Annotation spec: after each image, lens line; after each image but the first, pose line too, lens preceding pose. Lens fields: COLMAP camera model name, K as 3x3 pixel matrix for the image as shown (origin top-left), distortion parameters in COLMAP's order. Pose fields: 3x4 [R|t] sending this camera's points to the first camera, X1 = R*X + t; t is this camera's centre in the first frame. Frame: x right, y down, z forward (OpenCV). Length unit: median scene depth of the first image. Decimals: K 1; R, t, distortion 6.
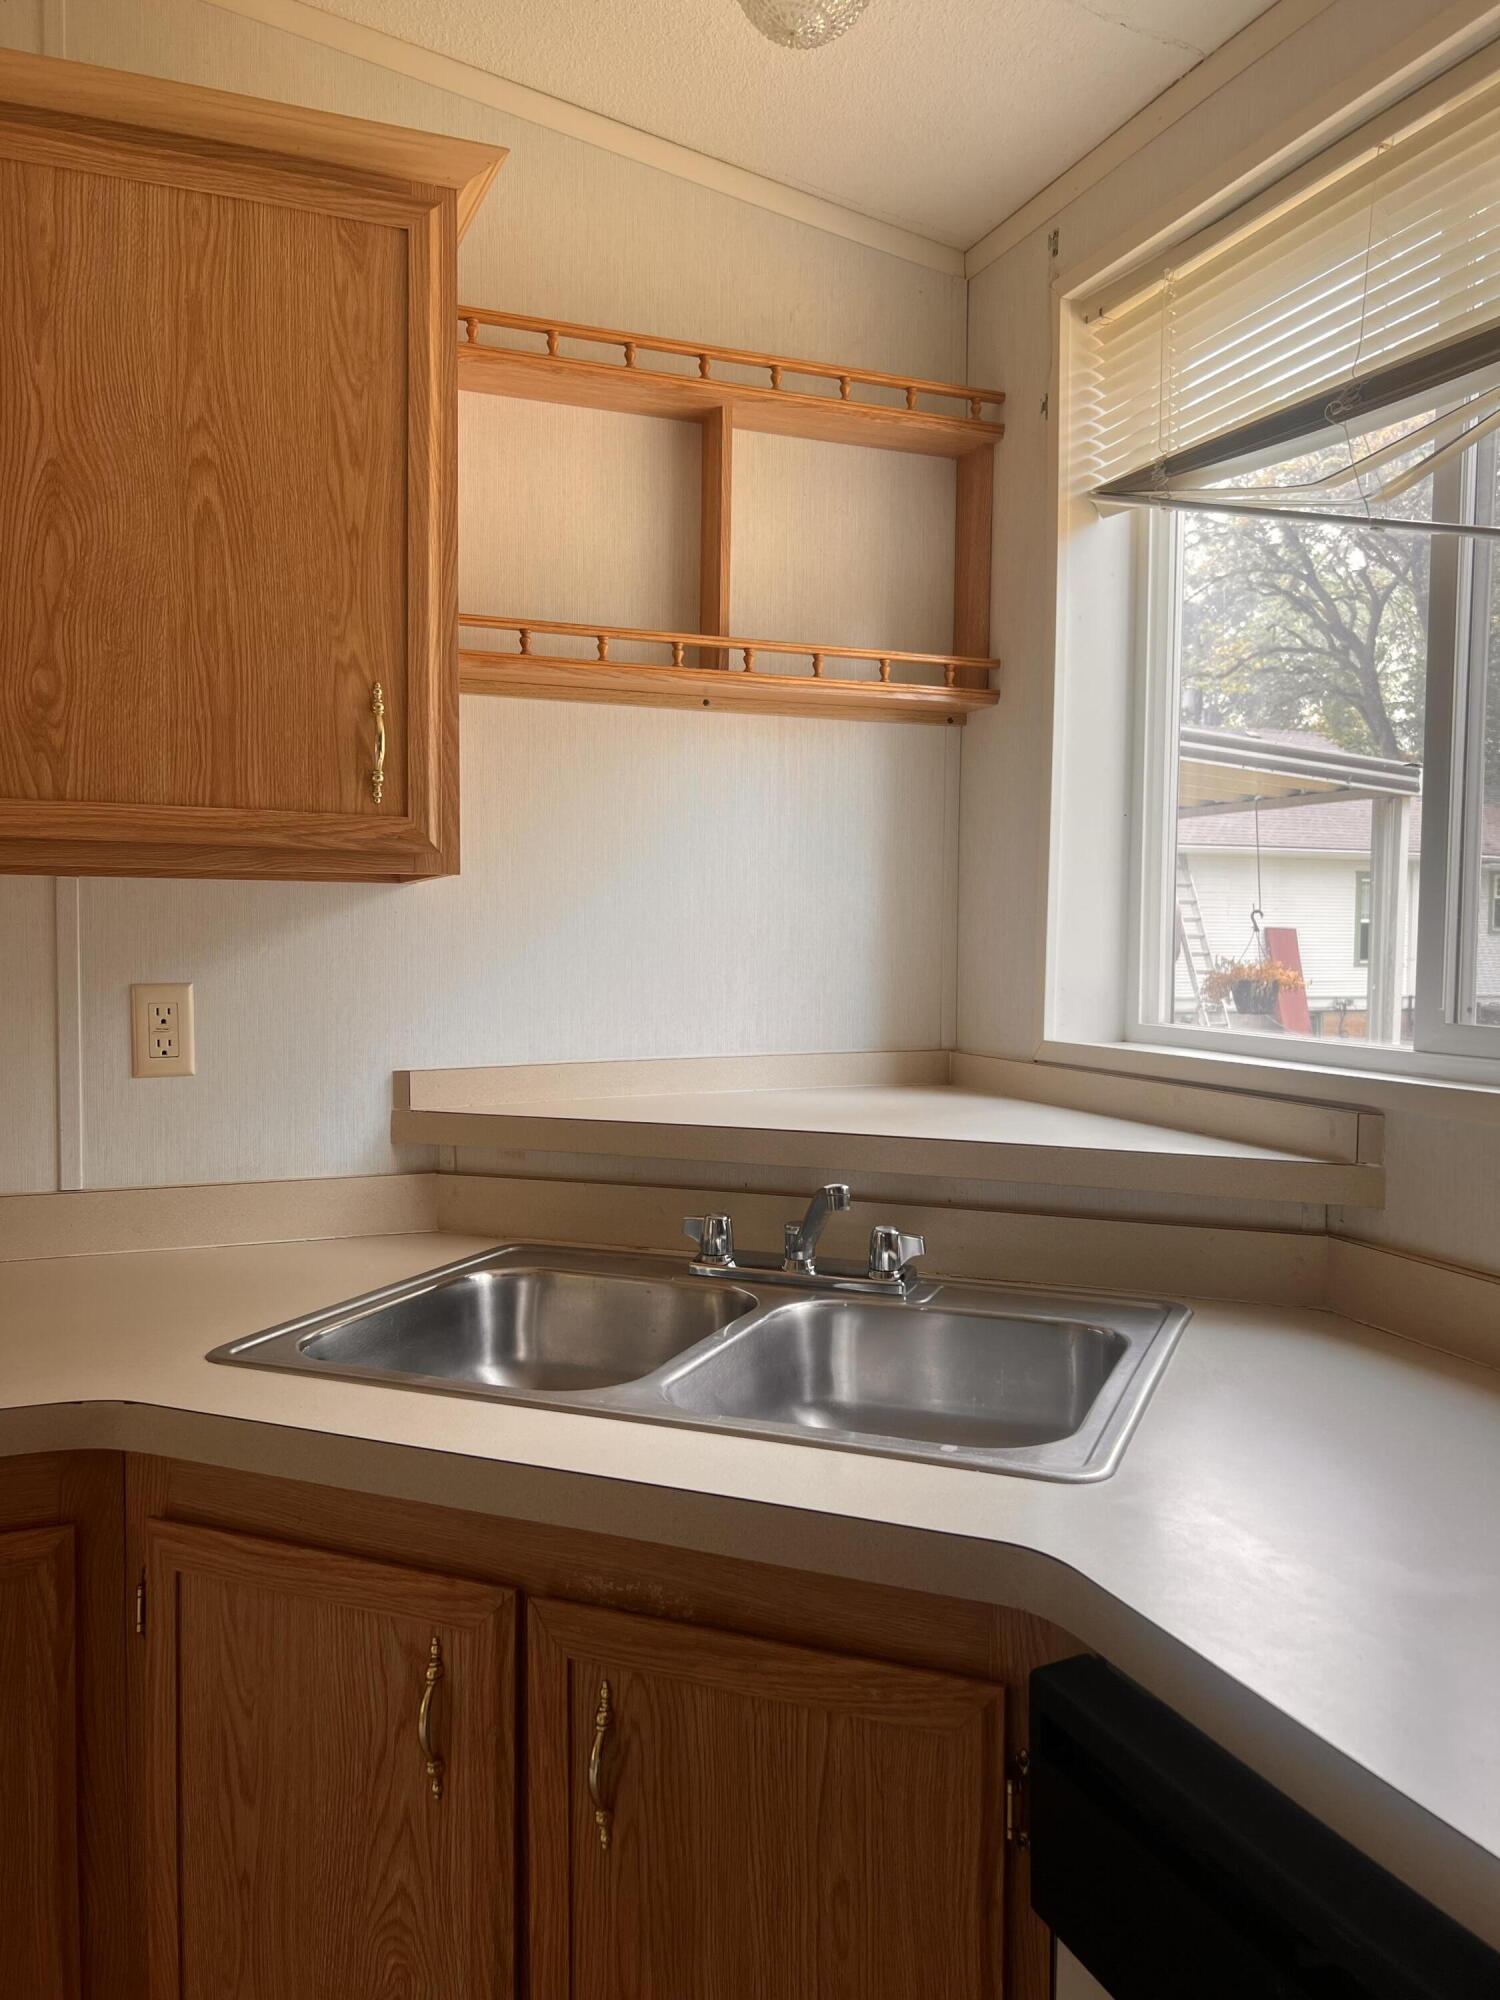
lens RADIAL K [[1513.1, 0, 741.2], [0, 1513.1, 1009.8], [0, 0, 1]] dist [0.050422, -0.057819]
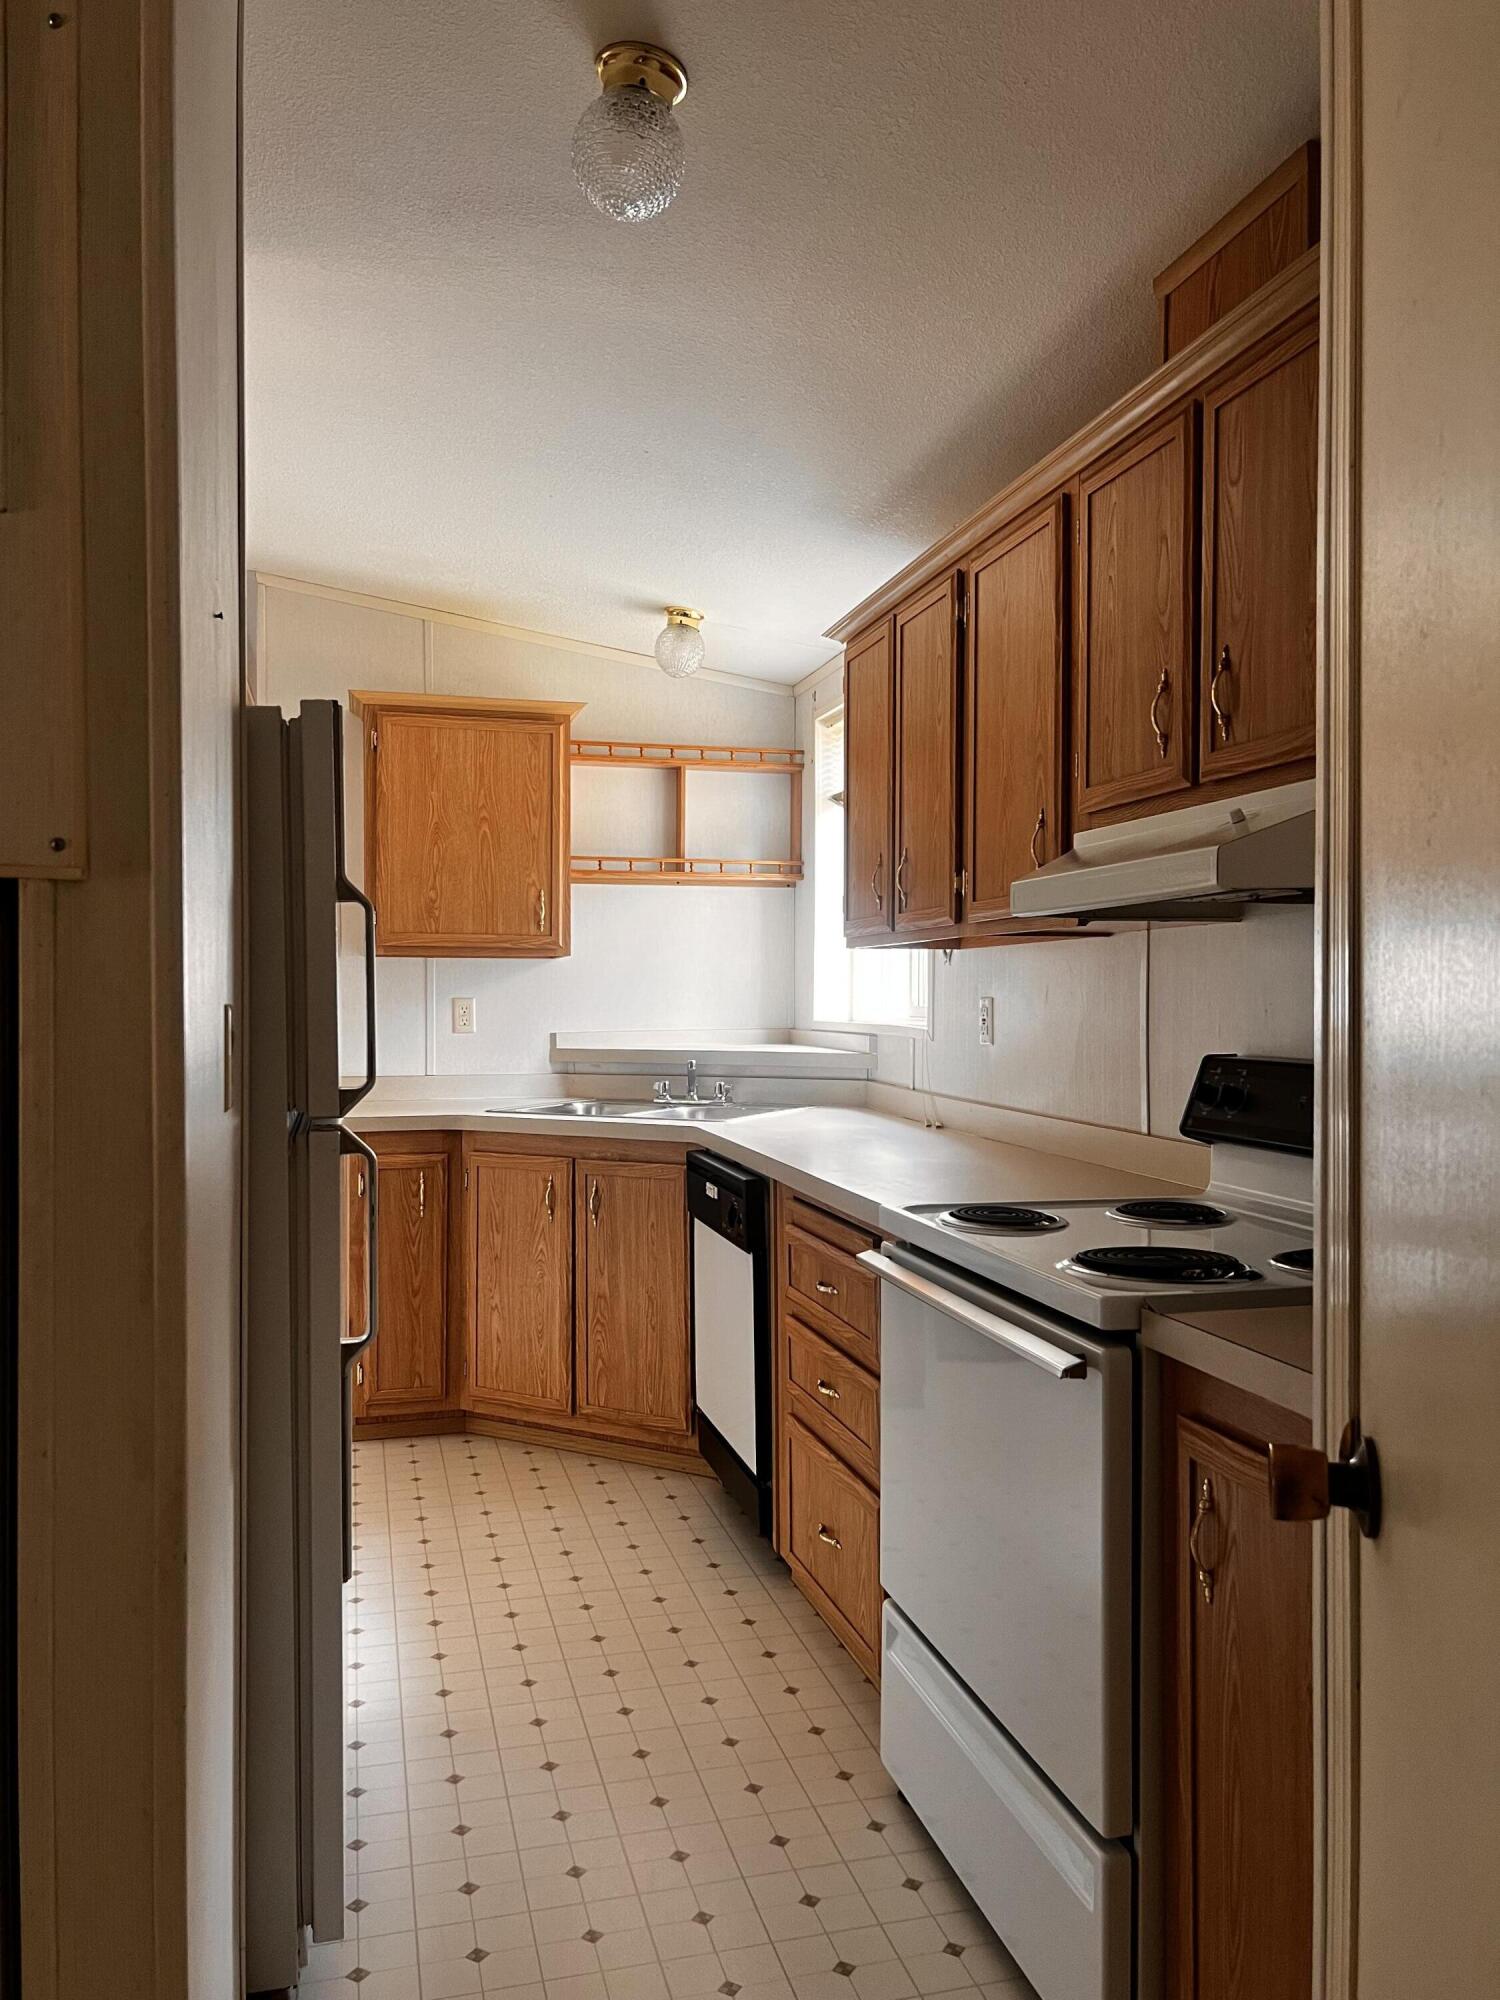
lens RADIAL K [[1515.7, 0, 742.2], [0, 1515.7, 1017.0], [0, 0, 1]] dist [0.145425, -0.343210]
pose [[0.990831, -0.004720, -0.135025, 0.507258], [-0.000351, 0.999296, -0.037512, 0.128098], [0.135107, 0.037216, 0.990132, -1.729229]]
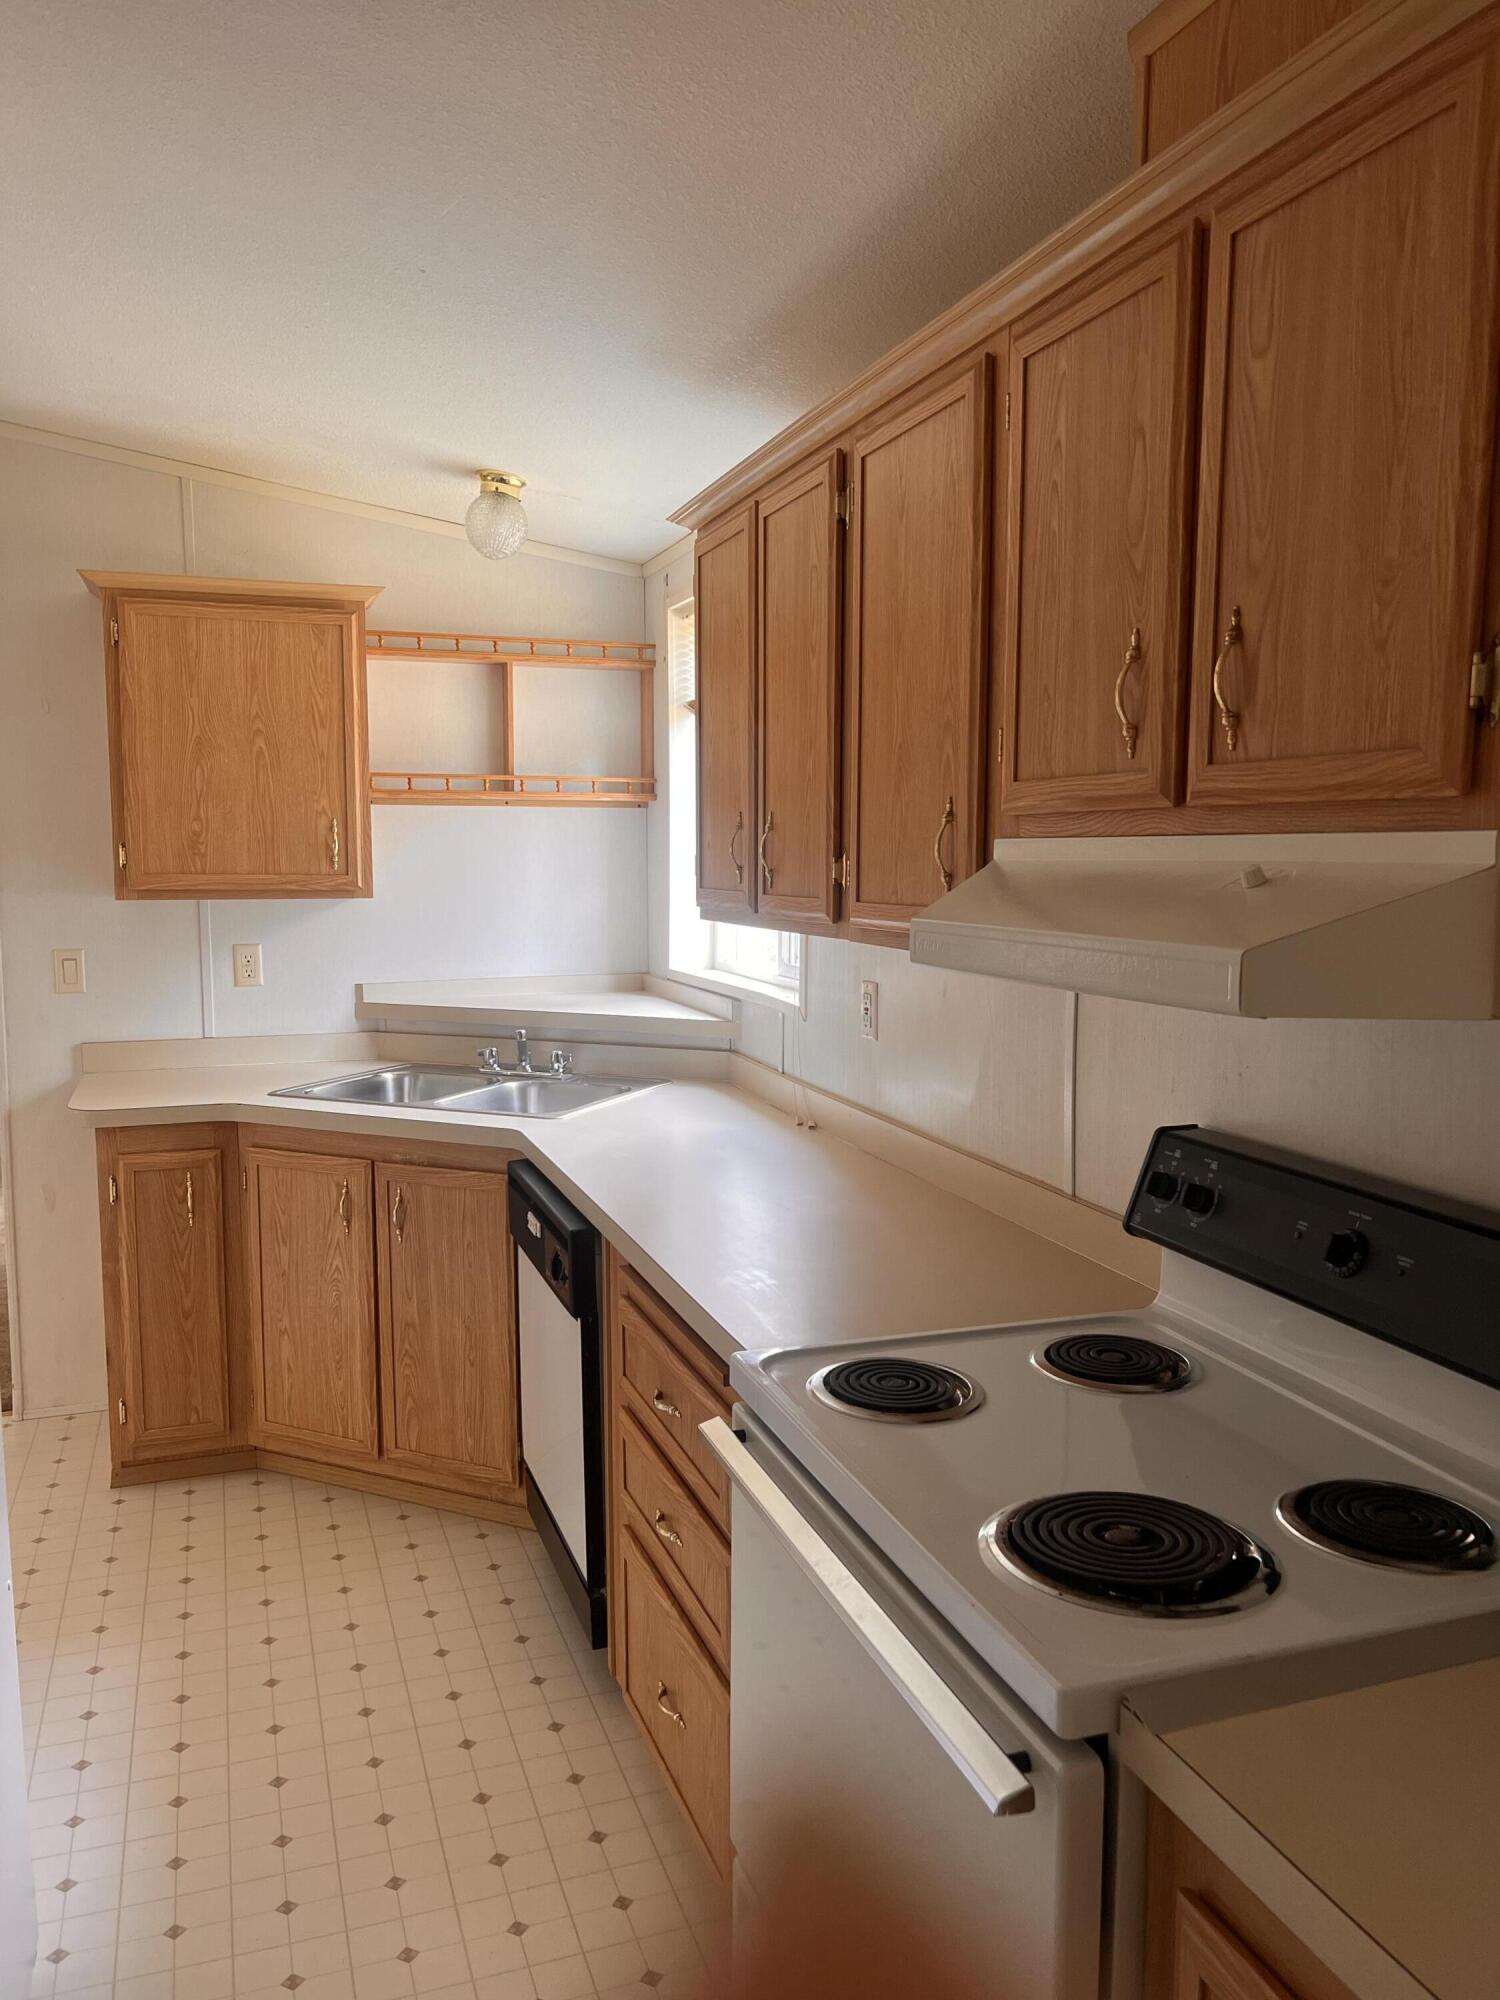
lens RADIAL K [[1523.1, 0, 742.9], [0, 1523.1, 1026.1], [0, 0, 1]] dist [0.060014, -0.099080]
pose [[0.998535, 0.000228, -0.054113, 0.507104], [0.003376, 0.997780, 0.066512, -0.049578], [0.054008, -0.066597, 0.996317, -1.309908]]
